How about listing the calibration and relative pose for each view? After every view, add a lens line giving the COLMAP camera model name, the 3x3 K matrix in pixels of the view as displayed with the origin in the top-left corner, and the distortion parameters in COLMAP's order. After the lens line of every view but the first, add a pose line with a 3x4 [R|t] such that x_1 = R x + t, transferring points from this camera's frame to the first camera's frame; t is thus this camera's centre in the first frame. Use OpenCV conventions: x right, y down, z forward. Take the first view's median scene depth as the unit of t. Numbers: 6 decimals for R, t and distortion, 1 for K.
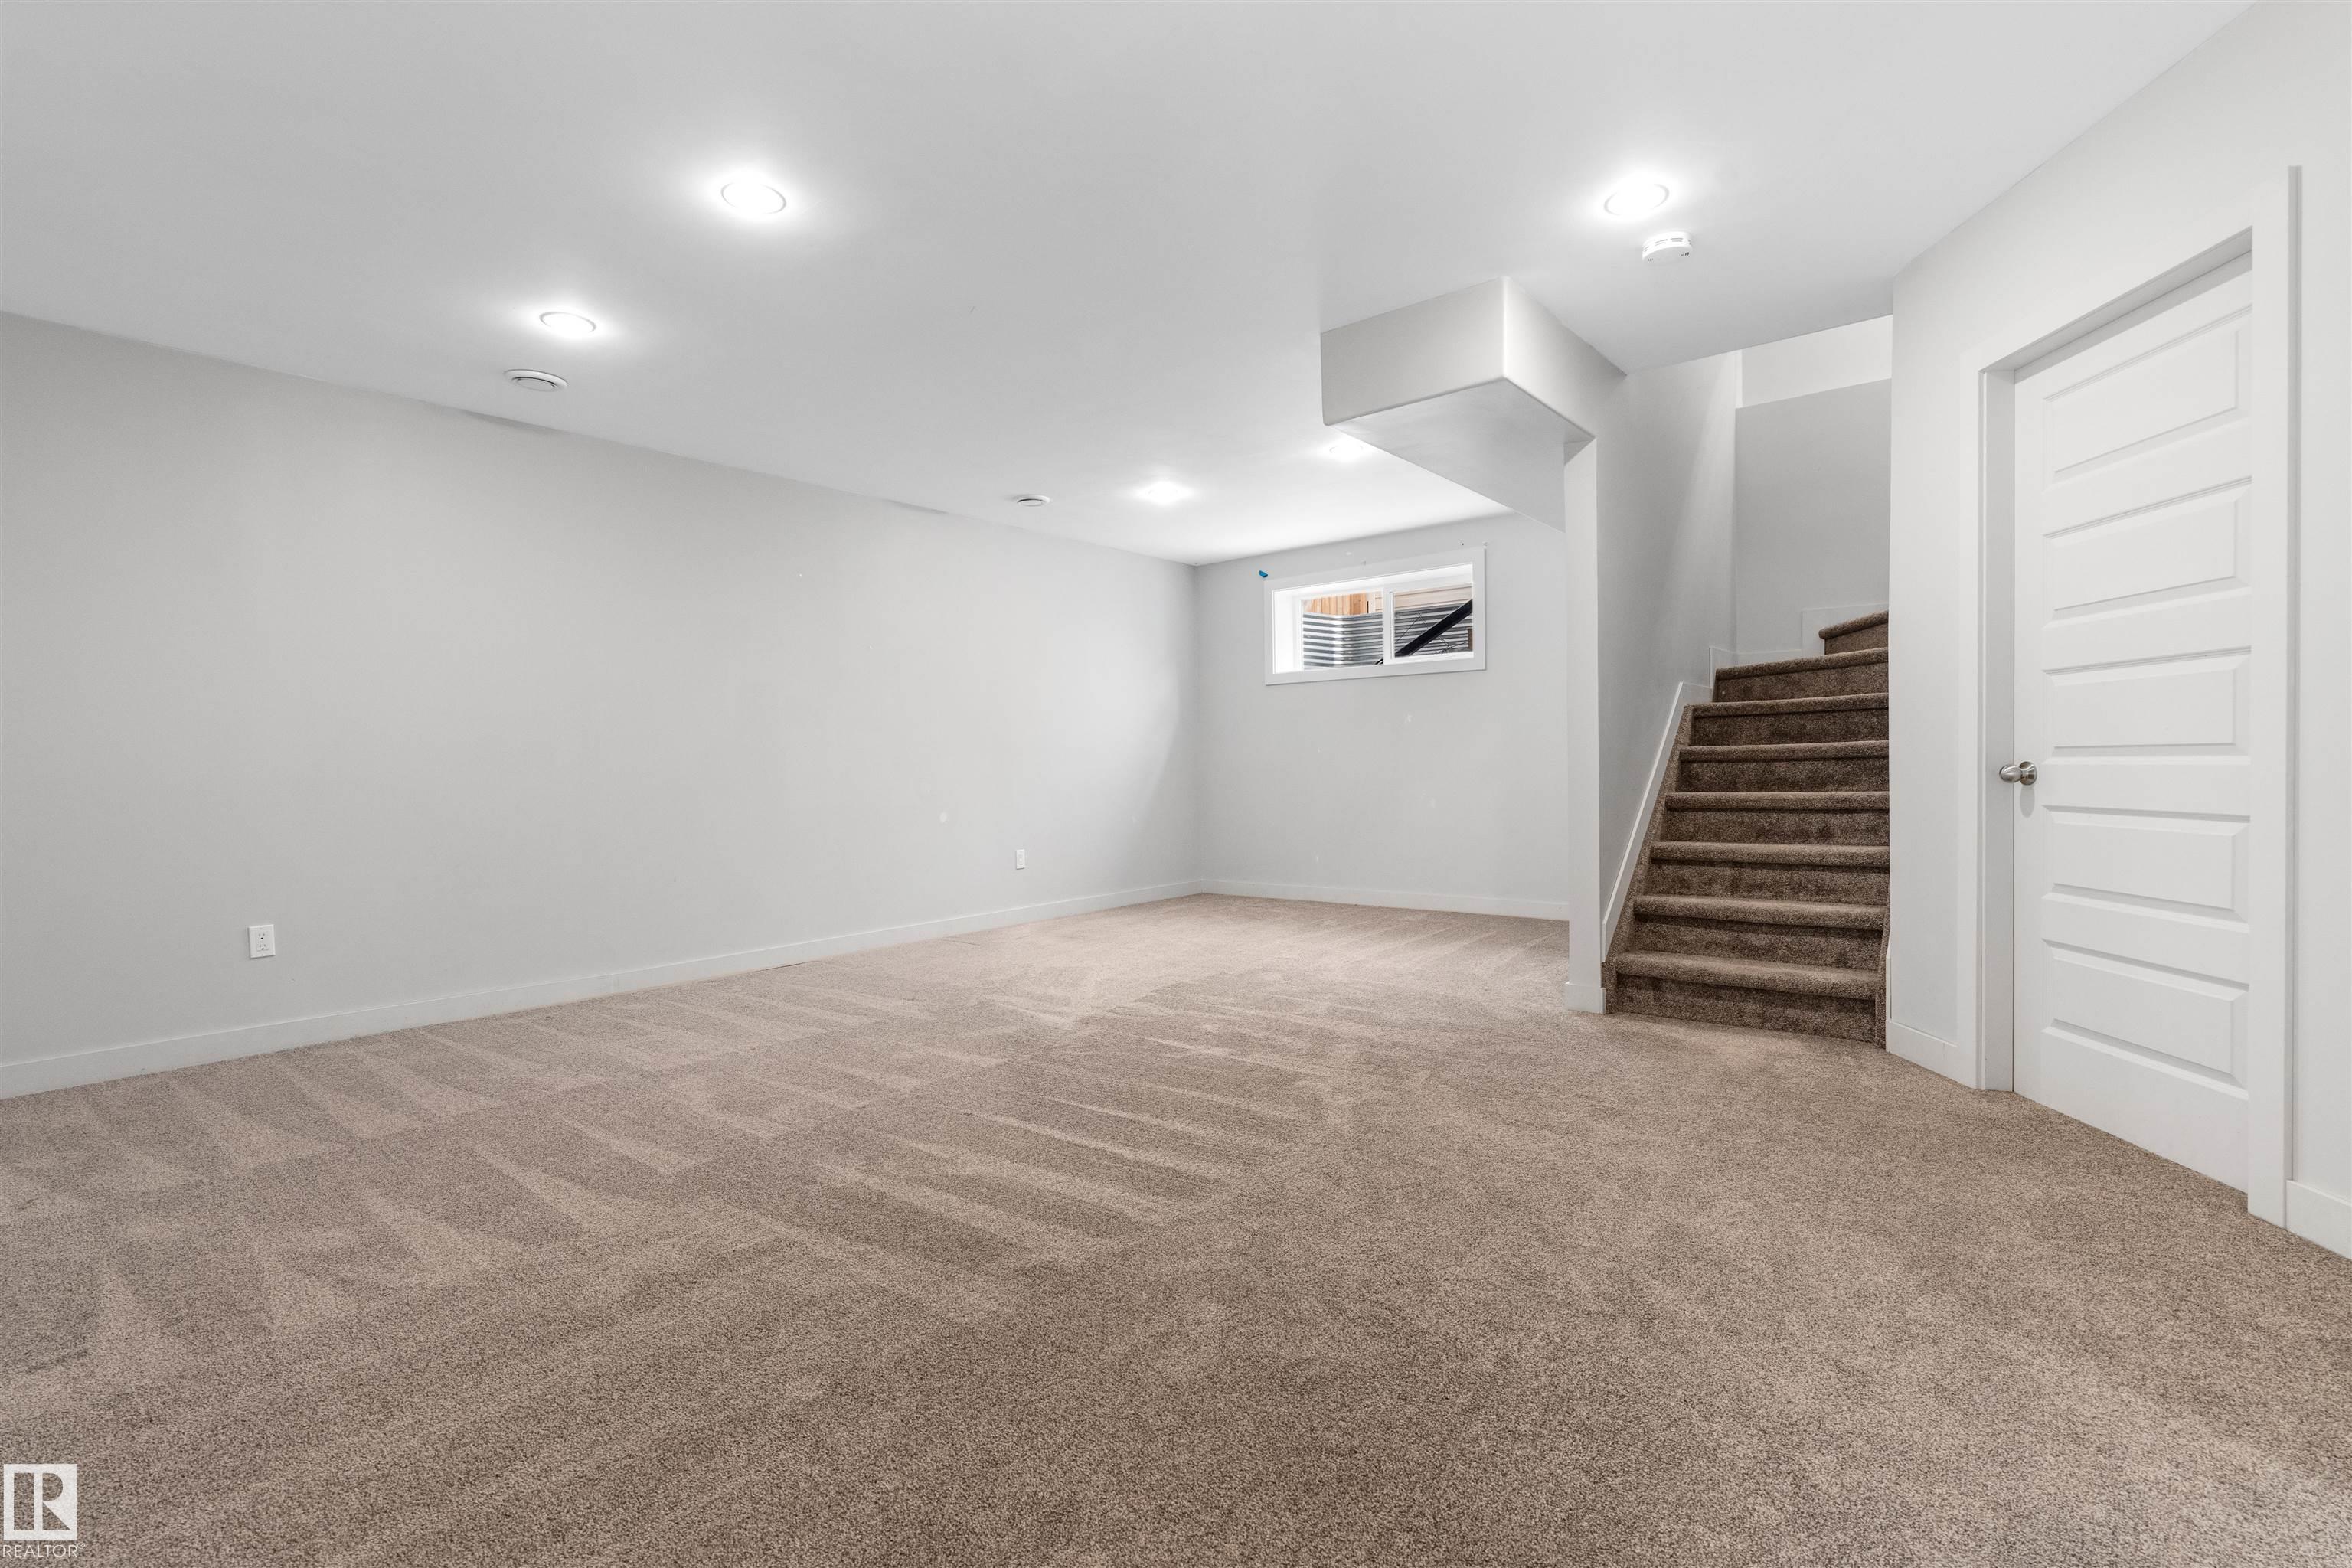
lens RADIAL K [[1052.2, 0, 1183.7], [0, 1052.2, 779.8], [0, 0, 1]] dist [-0.003563, 0.001102]
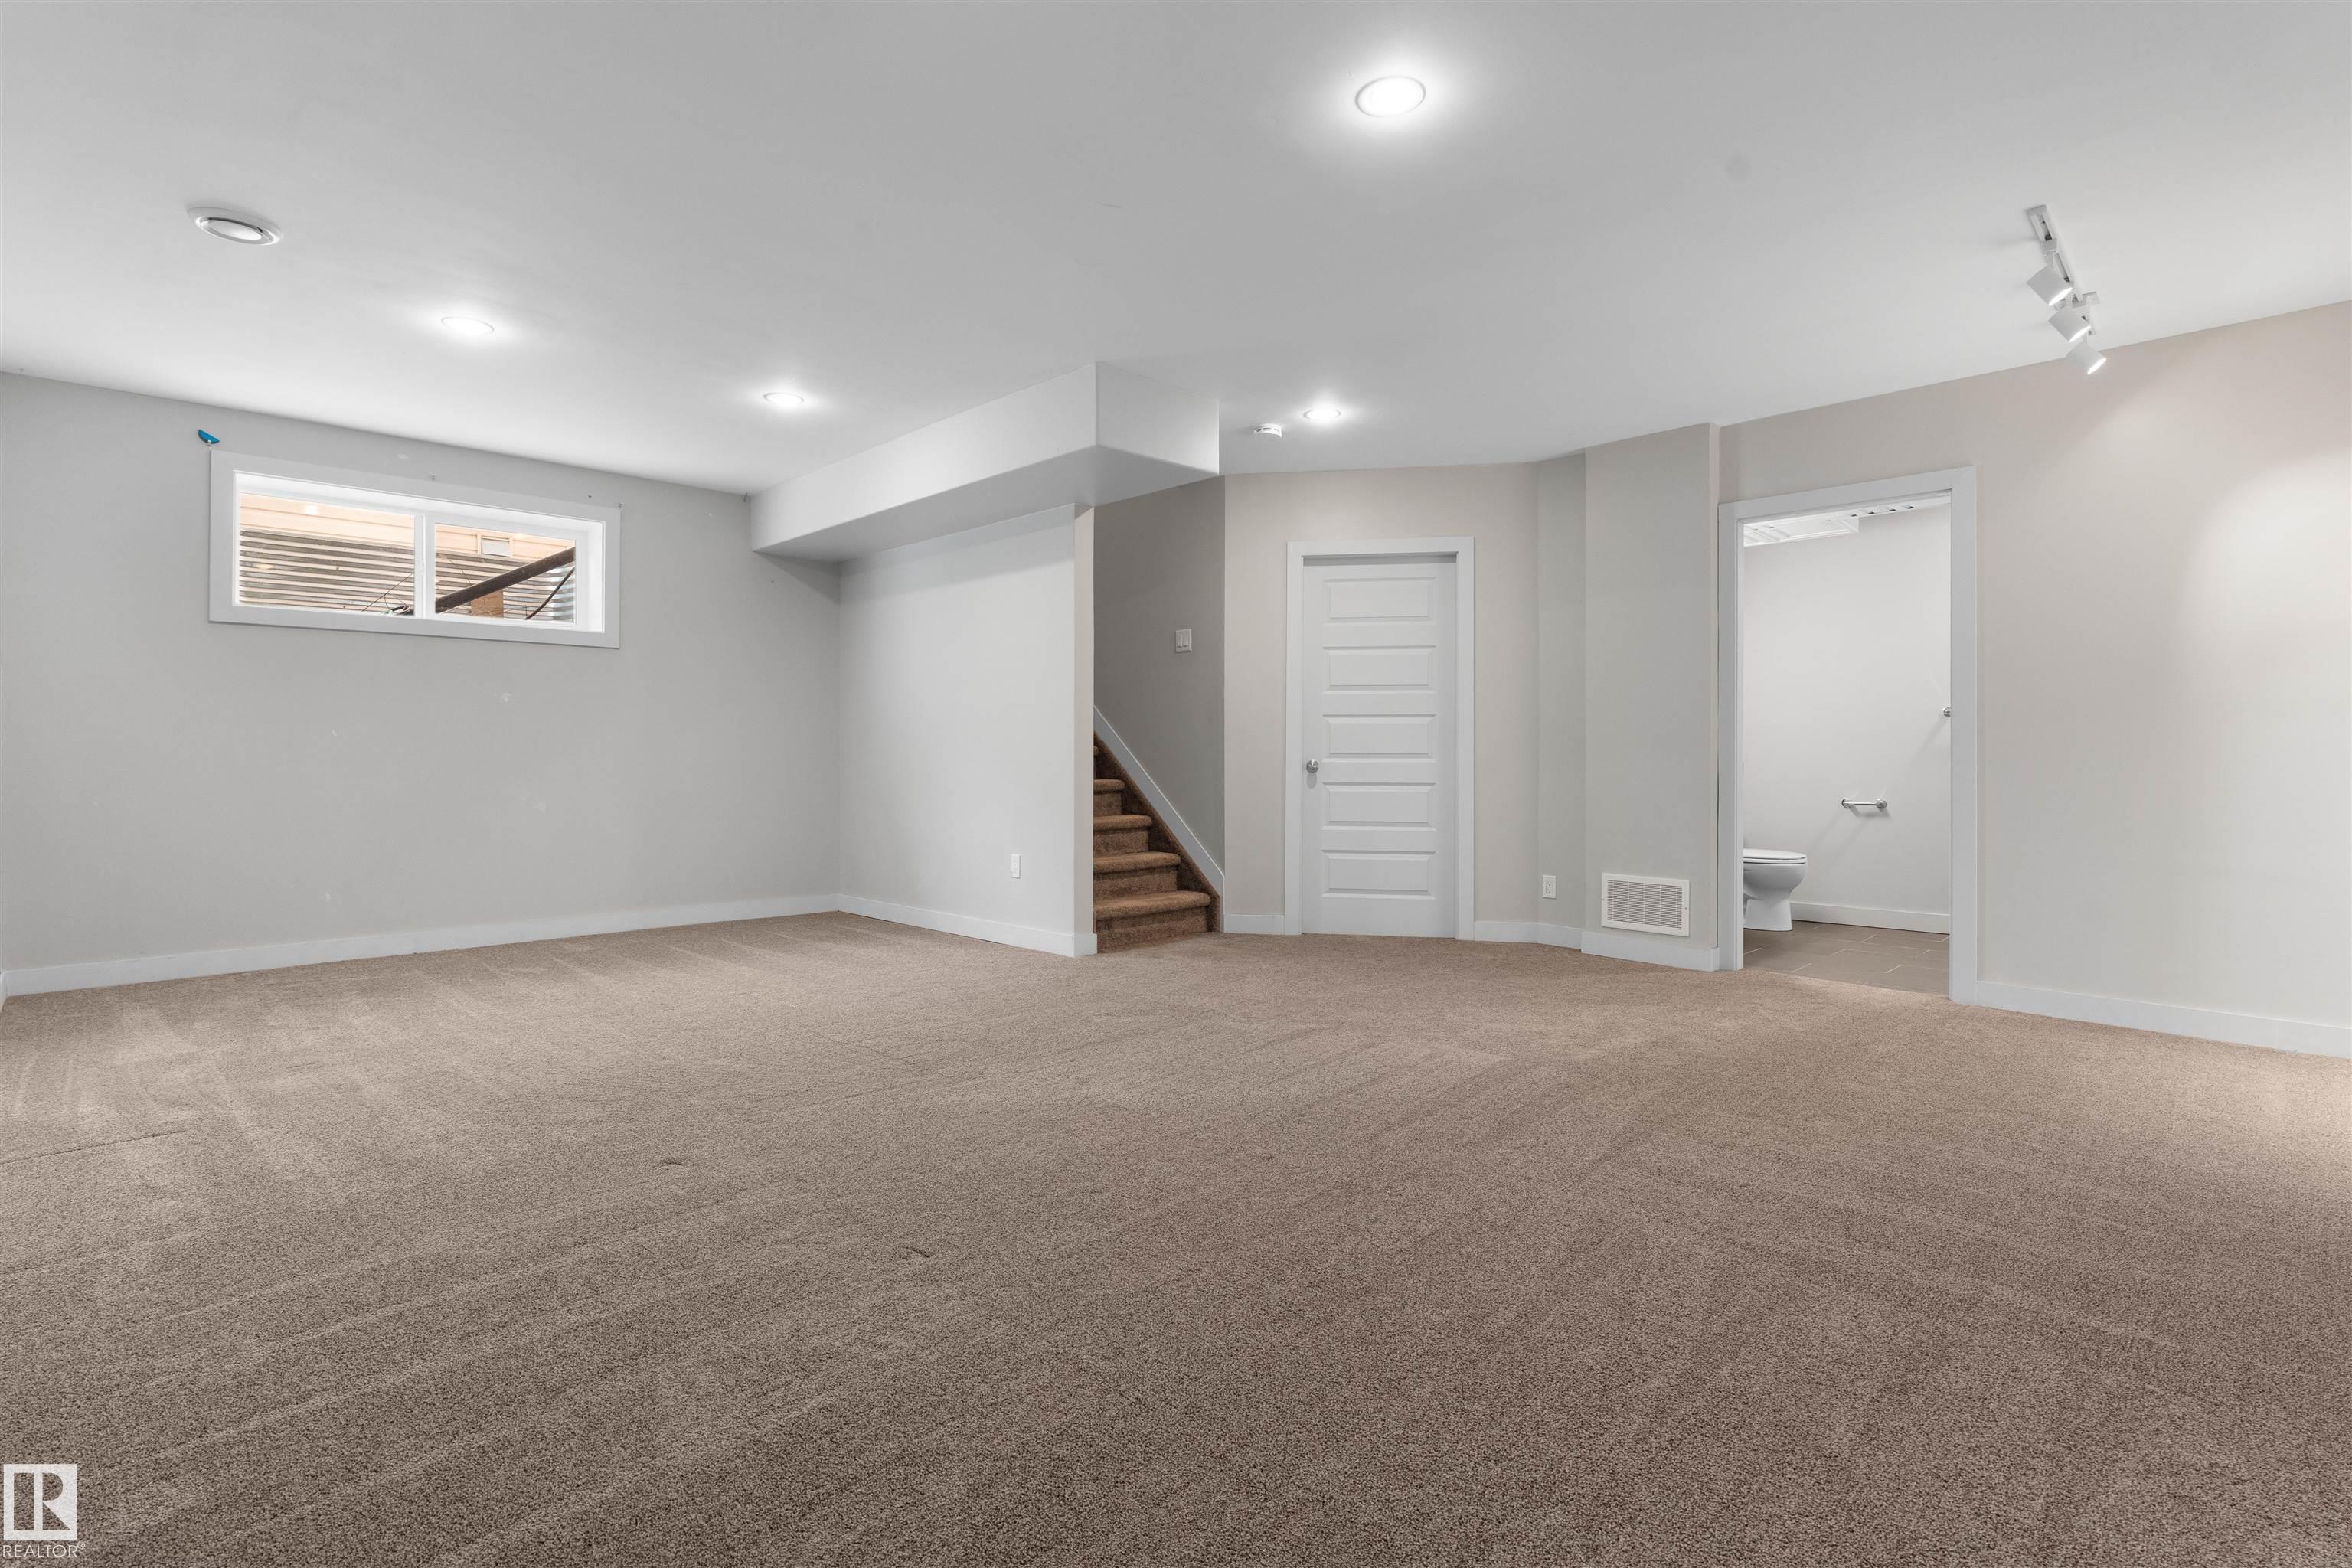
lens RADIAL K [[1077.2, 0, 1171.7], [0, 1077.2, 752.0], [0, 0, 1]] dist [-0.003536, 0.001061]
pose [[0.127058, 0.012956, 0.991811, -0.899313], [0.008969, 0.999859, -0.014210, -0.004862], [-0.991855, 0.010701, 0.126924, 0.741879]]
